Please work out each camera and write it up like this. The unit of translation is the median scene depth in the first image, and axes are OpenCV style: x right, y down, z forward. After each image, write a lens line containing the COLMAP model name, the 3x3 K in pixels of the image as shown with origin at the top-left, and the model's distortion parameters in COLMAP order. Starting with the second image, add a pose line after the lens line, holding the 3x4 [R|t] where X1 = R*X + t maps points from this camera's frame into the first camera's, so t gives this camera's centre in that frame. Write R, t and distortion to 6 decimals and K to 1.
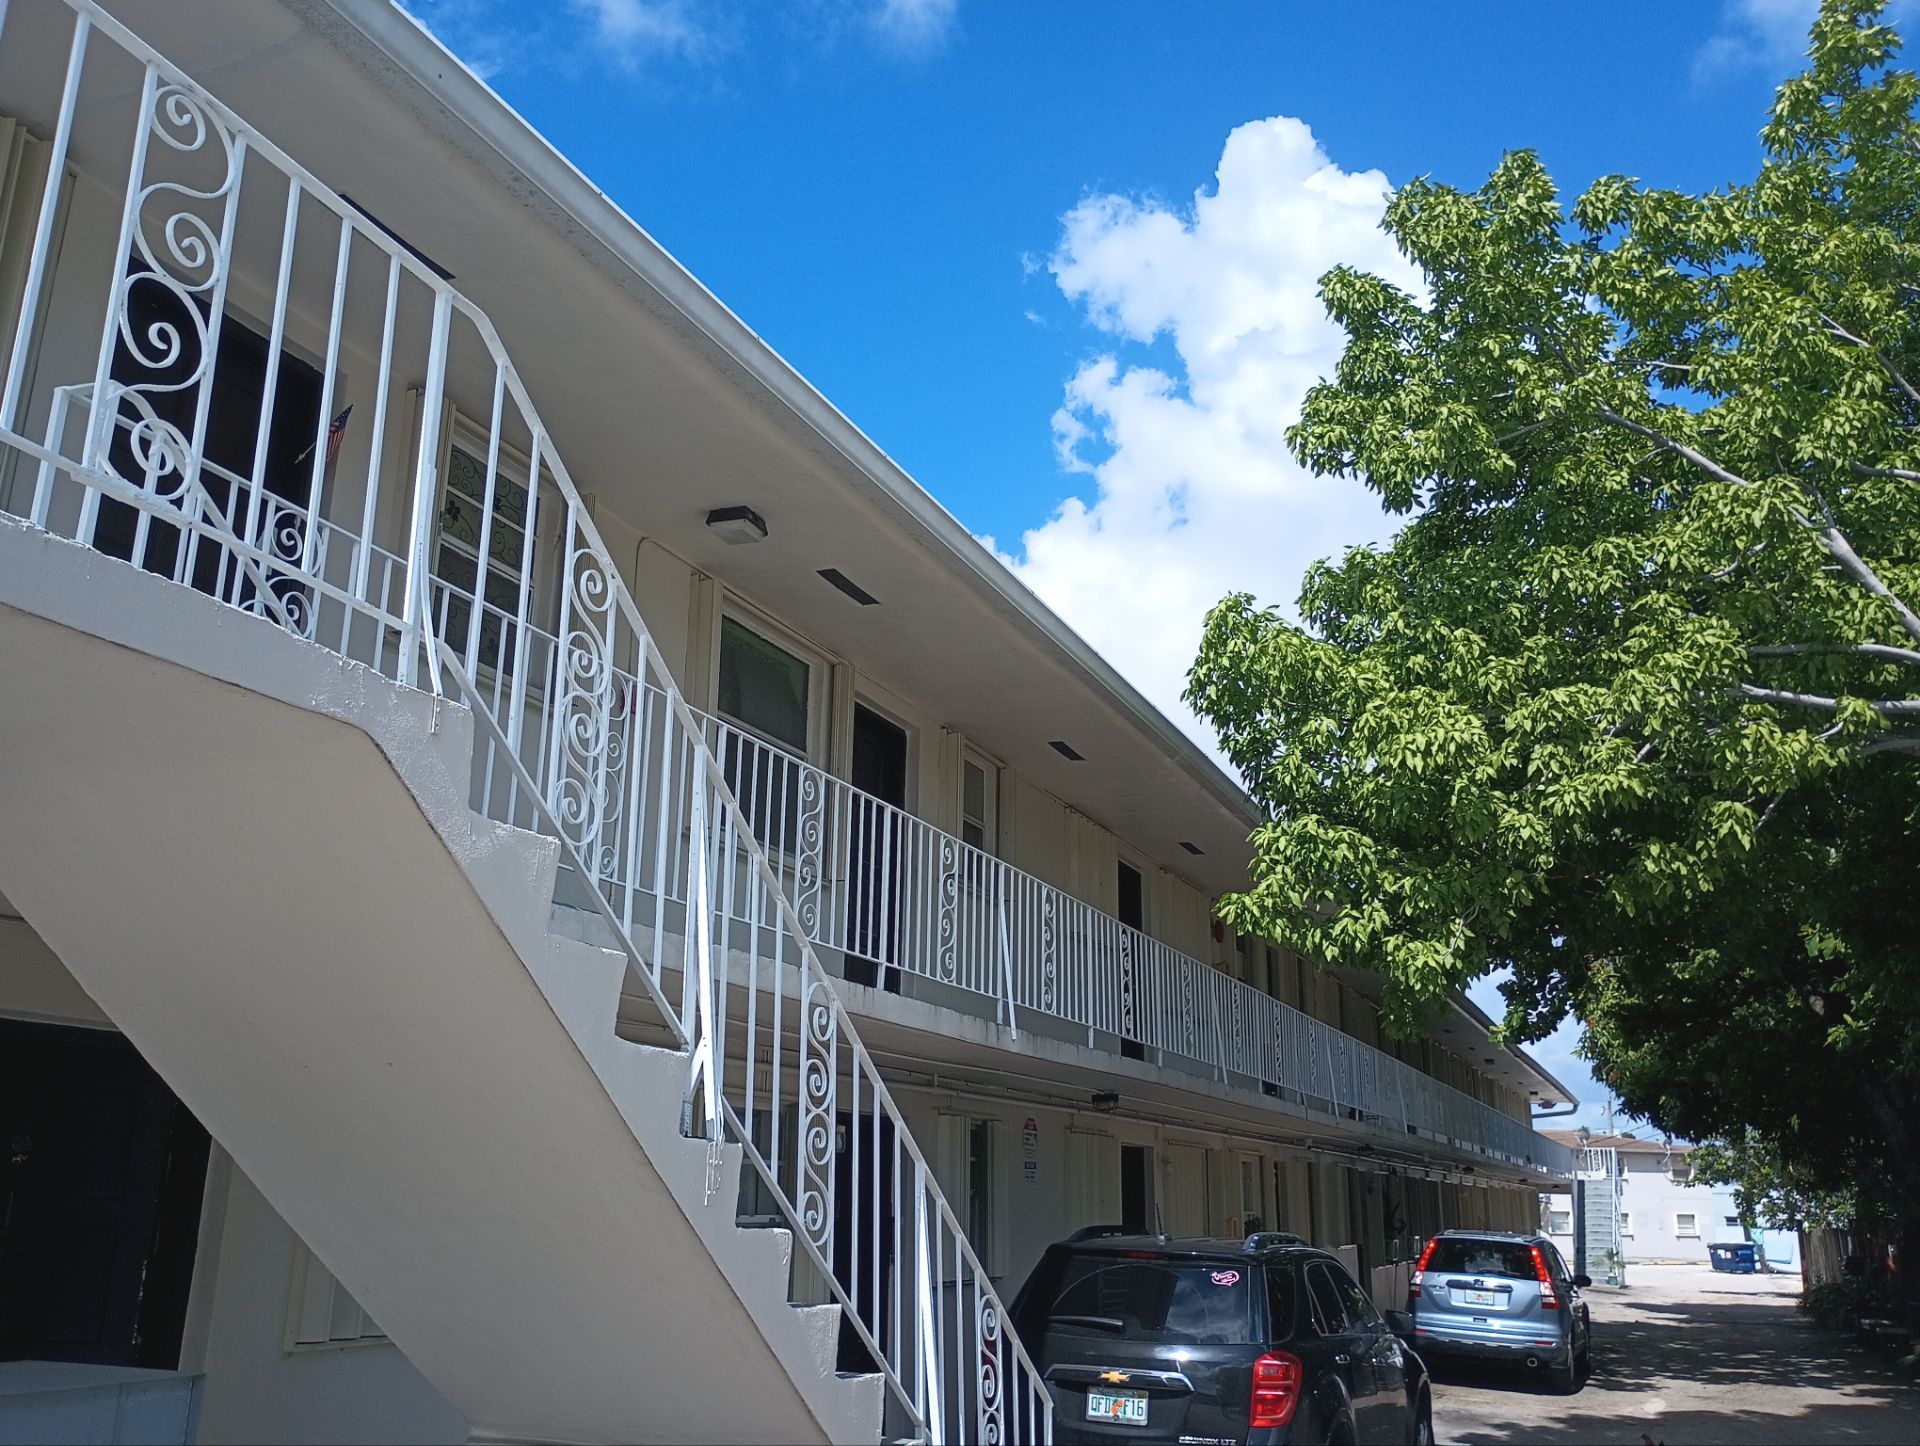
lens RADIAL K [[1607.3, 0, 1044.9], [0, 1607.3, 714.8], [0, 0, 1]] dist [0.048110, -0.043431]
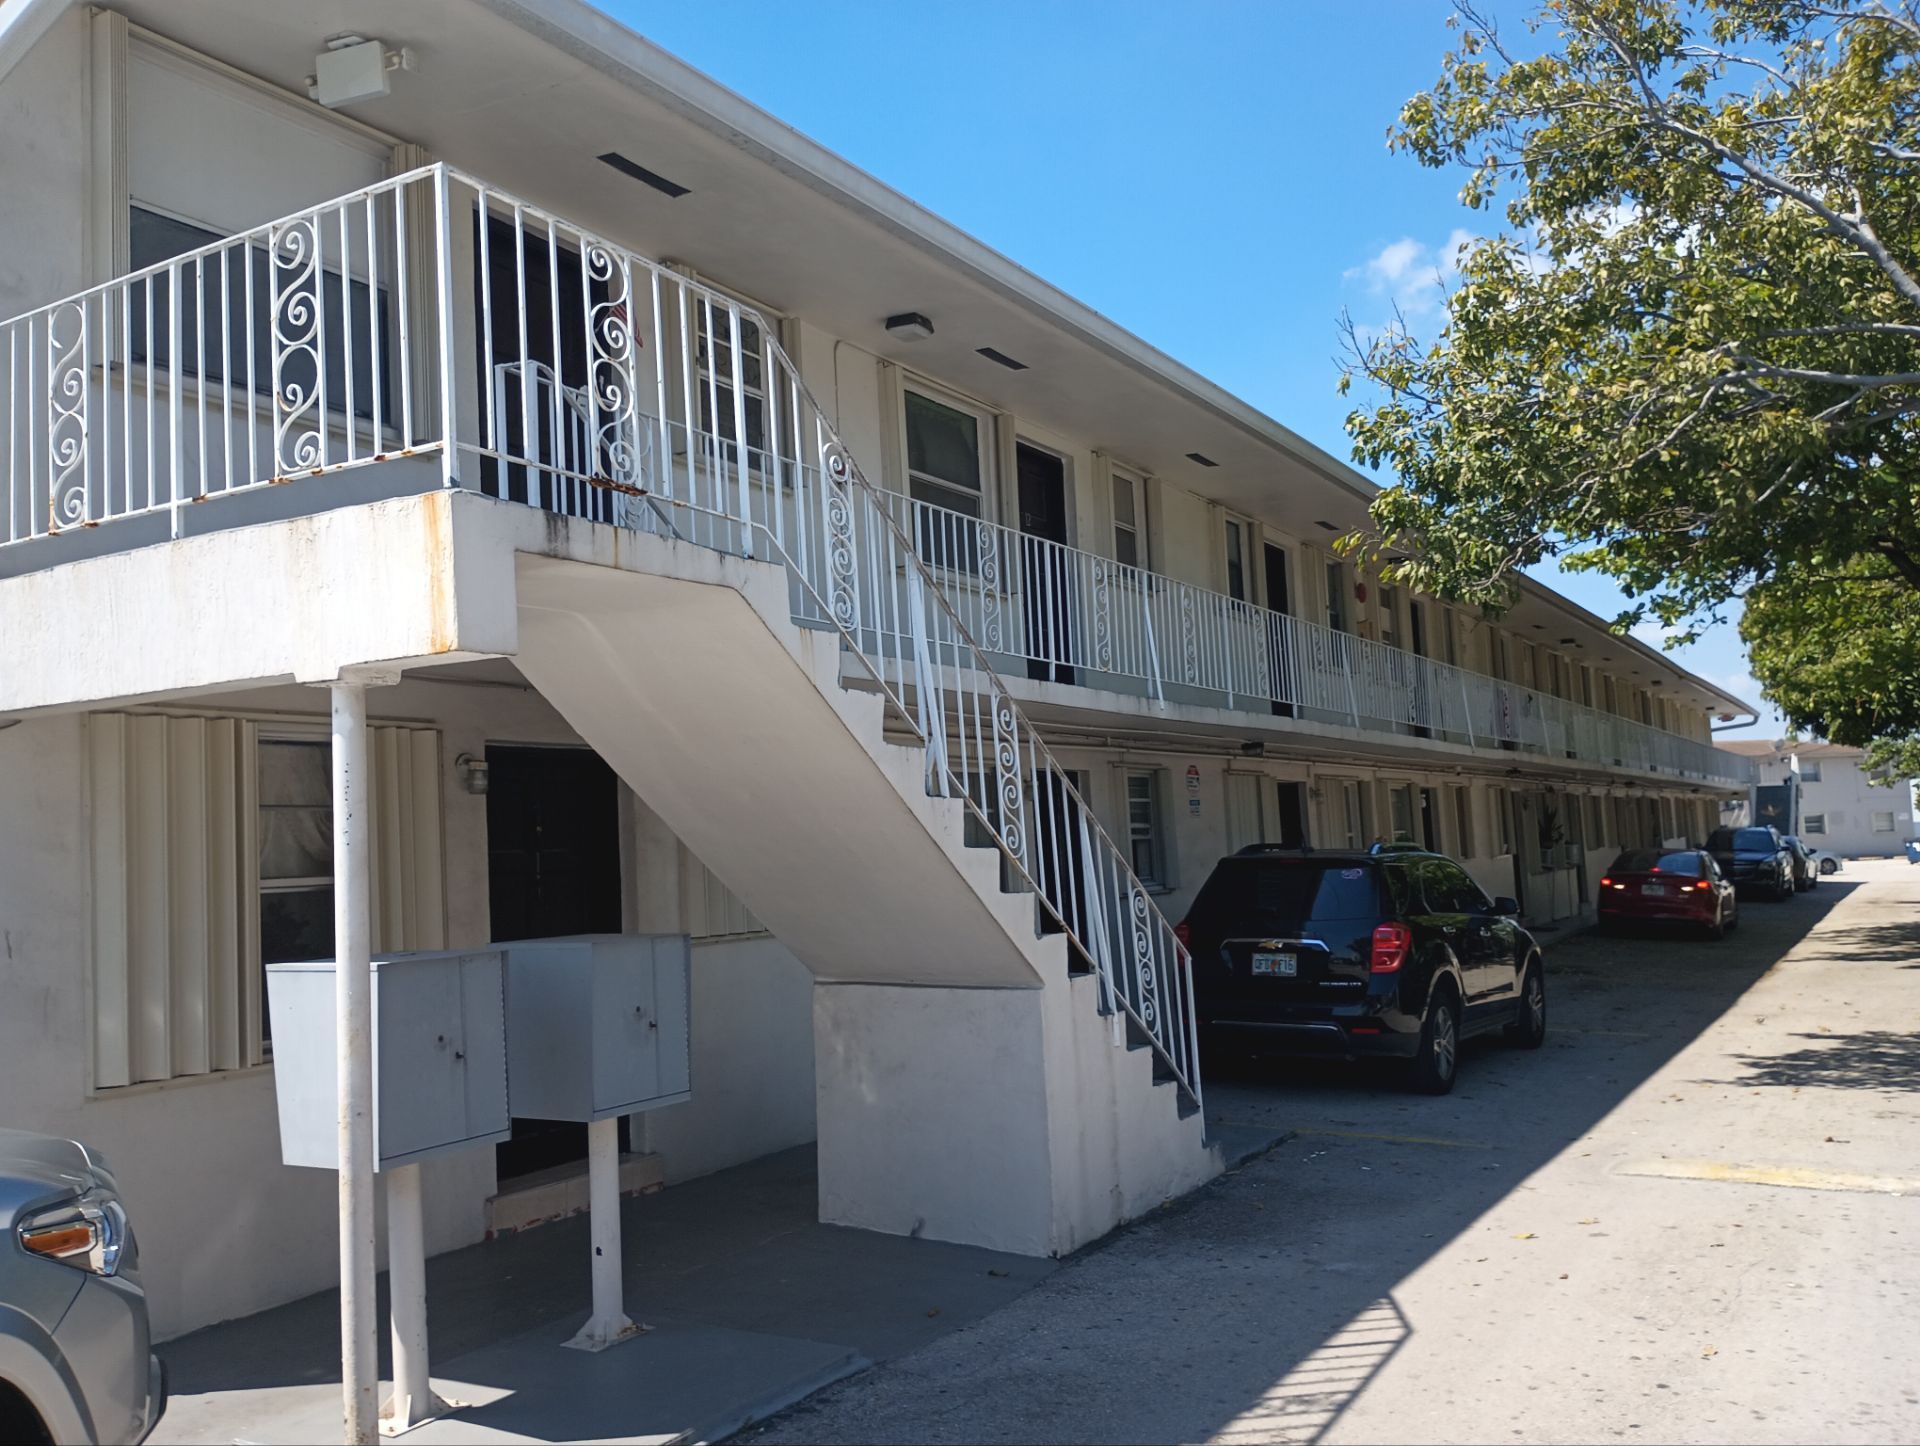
lens RADIAL K [[1607.3, 0, 957.3], [0, 1607.3, 721.1], [0, 0, 1]] dist [0.048110, -0.043431]
pose [[0.982035, -0.063454, -0.177708, 0.054256], [0.100219, 0.973349, 0.206269, -0.079404], [0.159883, -0.220374, 0.962223, -0.297603]]
